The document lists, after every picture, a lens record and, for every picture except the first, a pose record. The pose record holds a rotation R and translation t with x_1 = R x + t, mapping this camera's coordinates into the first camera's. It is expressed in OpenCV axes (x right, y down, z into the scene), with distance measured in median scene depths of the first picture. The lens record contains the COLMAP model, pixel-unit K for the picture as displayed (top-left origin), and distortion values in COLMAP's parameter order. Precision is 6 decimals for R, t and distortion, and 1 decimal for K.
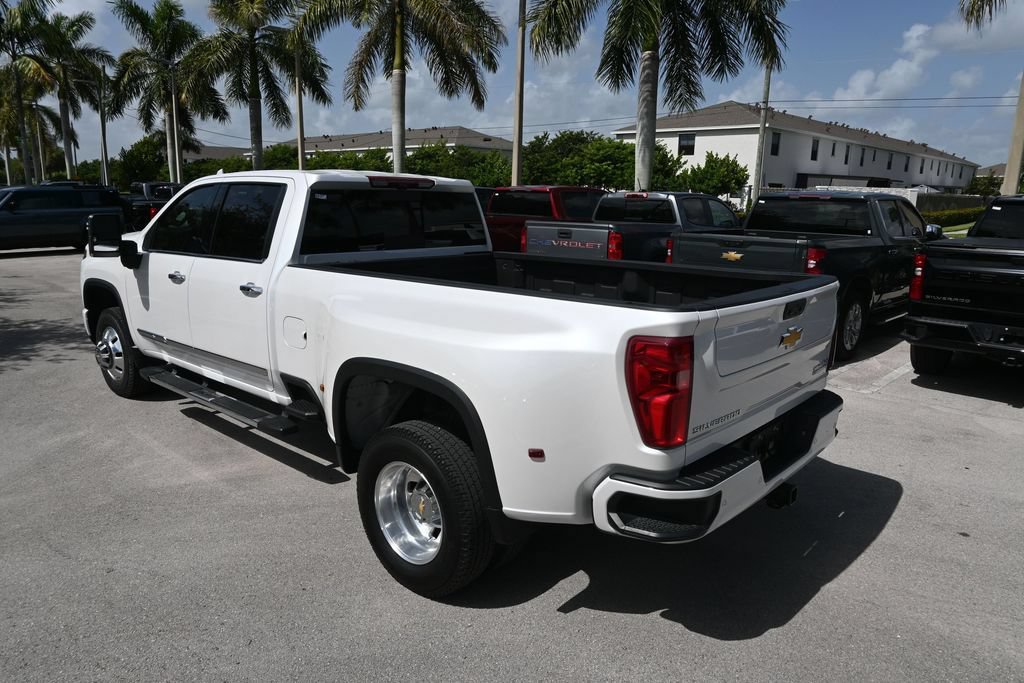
lens RADIAL K [[702.9, 0, 509.2], [0, 702.9, 342.7], [0, 0, 1]] dist [-0.005205, 0.005221]
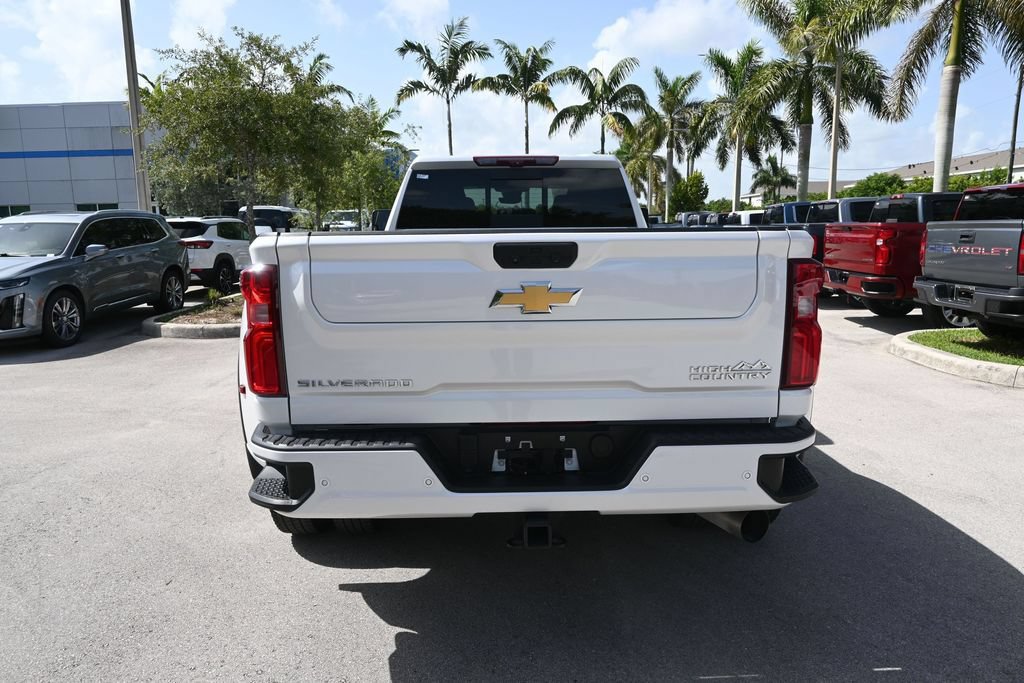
lens RADIAL K [[703.1, 0, 509.9], [0, 703.1, 343.2], [0, 0, 1]] dist [-0.008854, 0.007325]
pose [[0.676263, 0.091595, -0.730944, 0.558219], [-0.129190, 0.991609, 0.004733, 0.022413], [0.725244, 0.091230, 0.682421, 0.327511]]
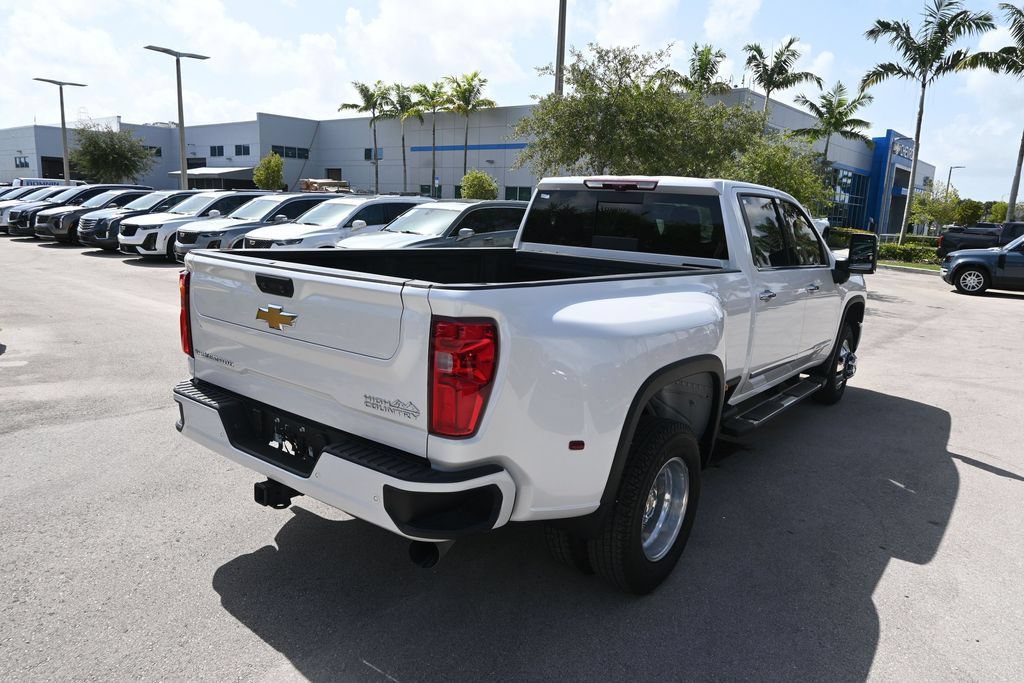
lens RADIAL K [[703.1, 0, 509.9], [0, 703.1, 343.2], [0, 0, 1]] dist [-0.008854, 0.007325]
pose [[0.067370, 0.176069, -0.982070, 0.823614], [-0.252591, 0.955250, 0.153933, -0.119445], [0.965225, 0.237692, 0.108828, 0.754629]]
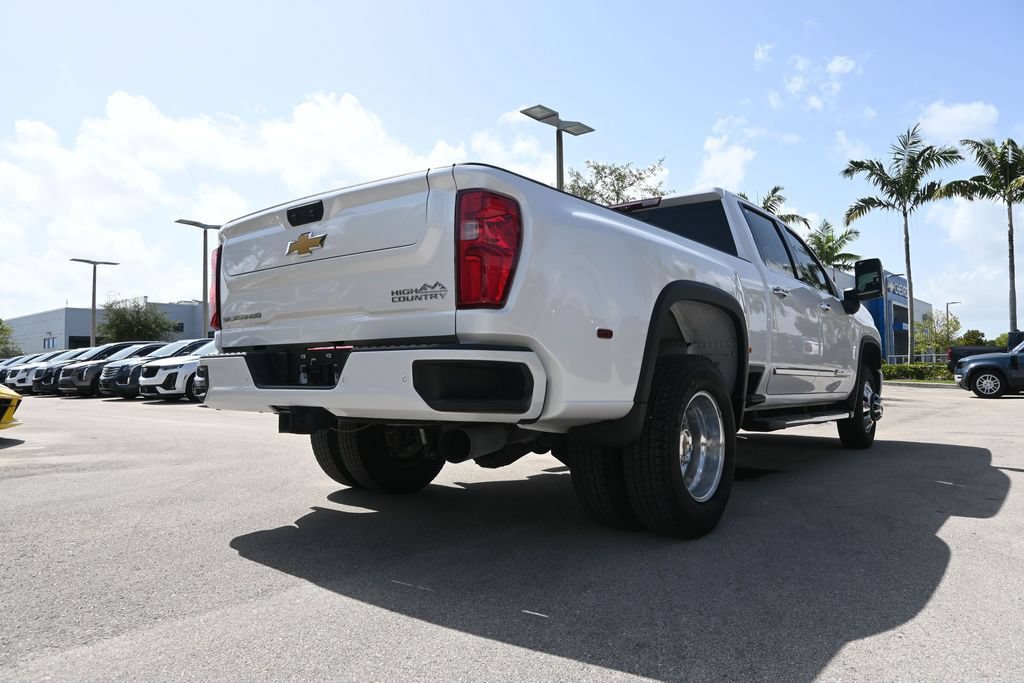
lens RADIAL K [[703.1, 0, 509.9], [0, 703.1, 343.2], [0, 0, 1]] dist [-0.008854, 0.007325]
pose [[0.053179, -0.063326, -0.996575, 0.840690], [-0.204410, 0.976164, -0.072936, 0.083056], [0.977440, 0.207588, 0.038967, 0.790532]]
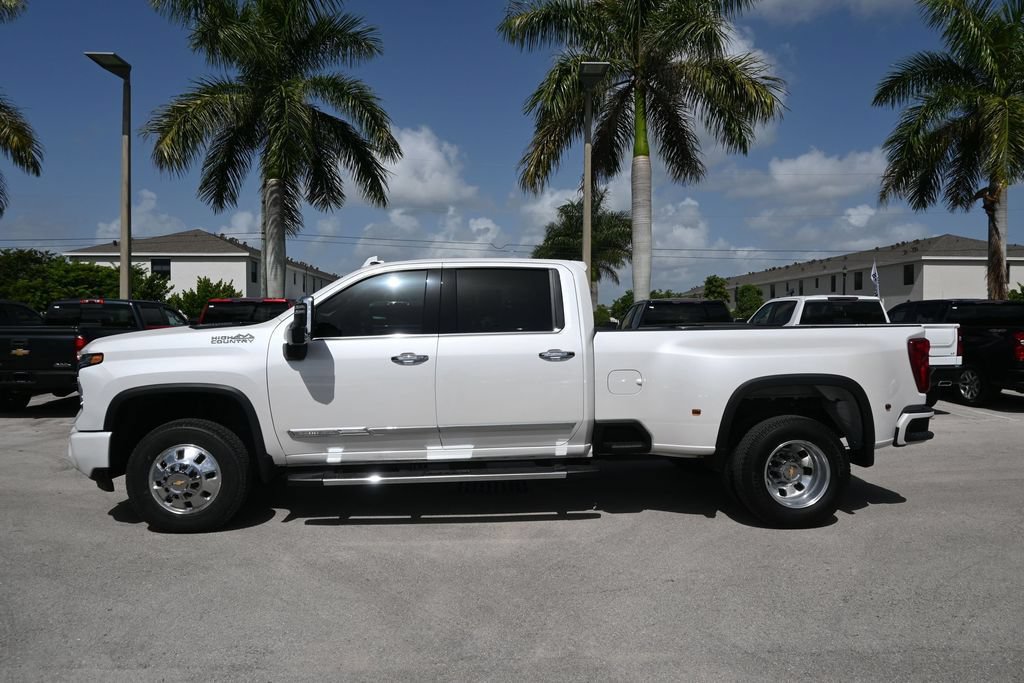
lens RADIAL K [[696.2, 0, 514.3], [0, 696.2, 342.9], [0, 0, 1]] dist [-0.013387, 0.003690]
pose [[0.673459, -0.036929, 0.738302, -1.112251], [0.165142, 0.981026, -0.101568, 0.005498], [-0.720543, 0.190327, 0.666779, 0.234498]]
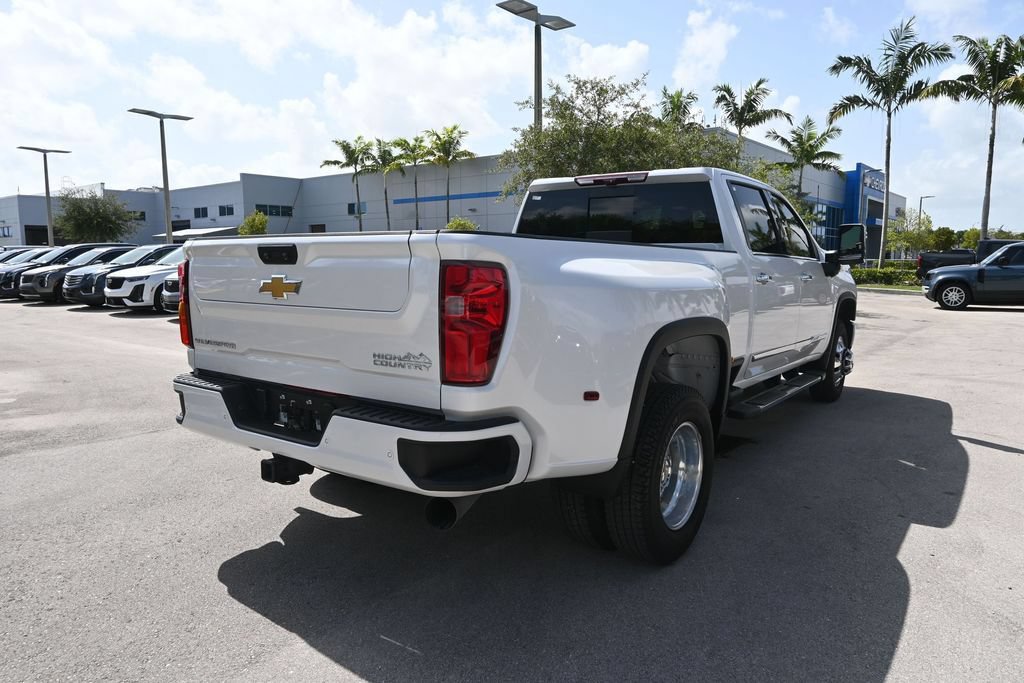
lens RADIAL K [[703.1, 0, 509.9], [0, 703.1, 343.2], [0, 0, 1]] dist [-0.008854, 0.007325]
pose [[0.090860, 0.100913, -0.990738, 0.826838], [-0.208470, 0.974738, 0.080164, -0.044352], [0.973799, 0.199256, 0.109602, 0.755537]]
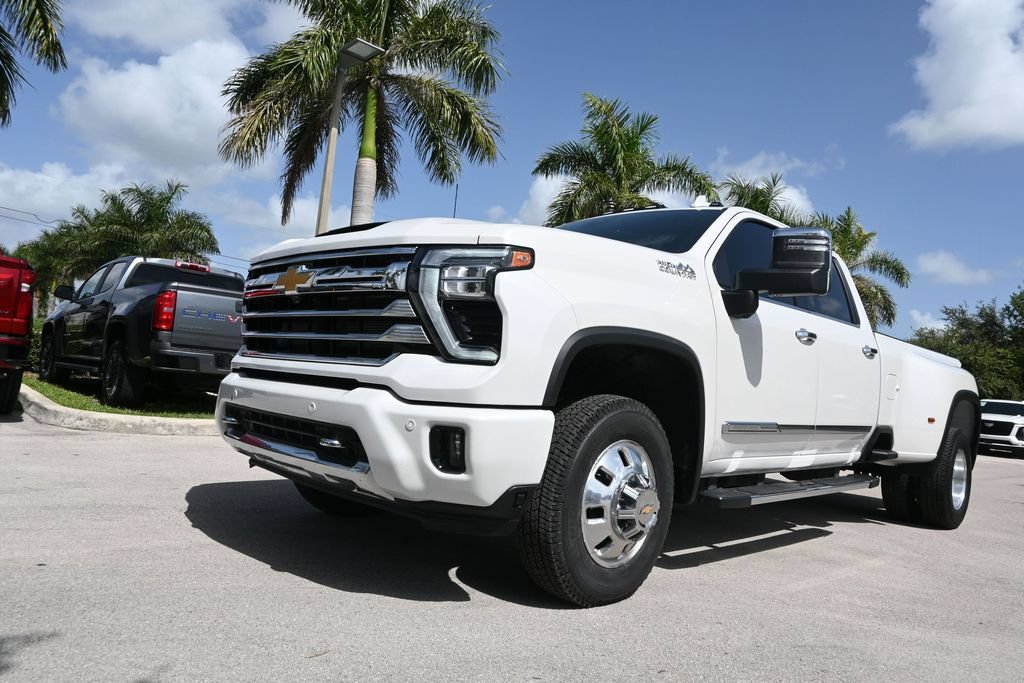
lens RADIAL K [[696.2, 0, 514.3], [0, 696.2, 342.9], [0, 0, 1]] dist [-0.013387, 0.003690]
pose [[0.040648, 0.044221, 0.998195, -1.260569], [0.110375, 0.992707, -0.048472, -0.089068], [-0.993058, 0.112146, 0.035470, 1.306704]]
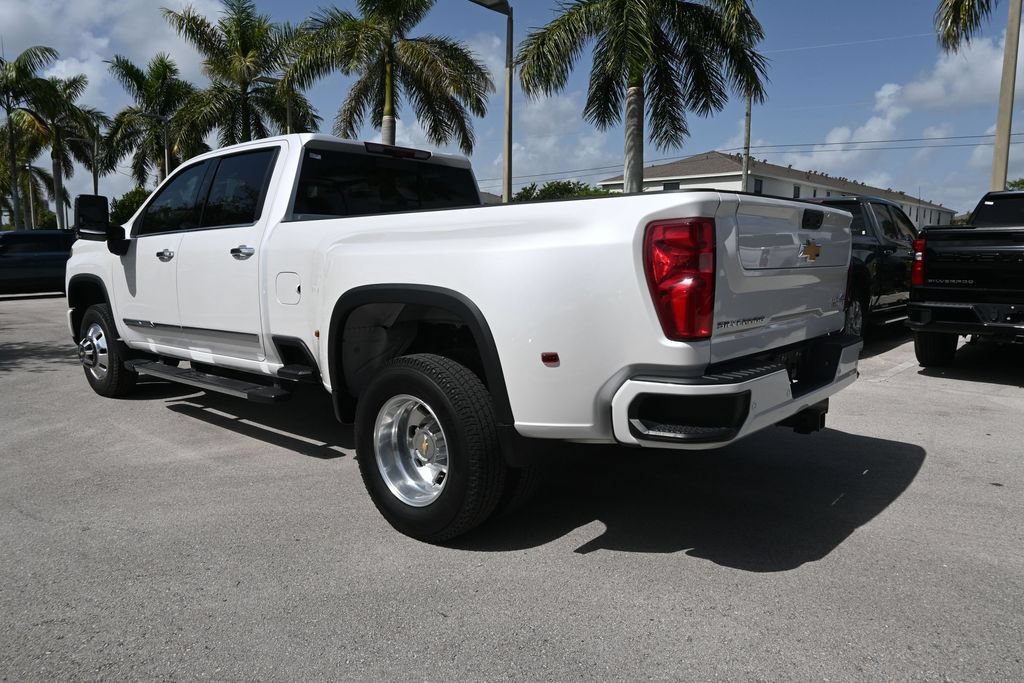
lens RADIAL K [[703.1, 0, 509.9], [0, 703.1, 343.2], [0, 0, 1]] dist [-0.008854, 0.007325]
pose [[0.999685, -0.020024, 0.015102, -0.015535], [0.021193, 0.996434, -0.081667, 0.117898], [-0.013413, 0.081961, 0.996545, 0.040234]]
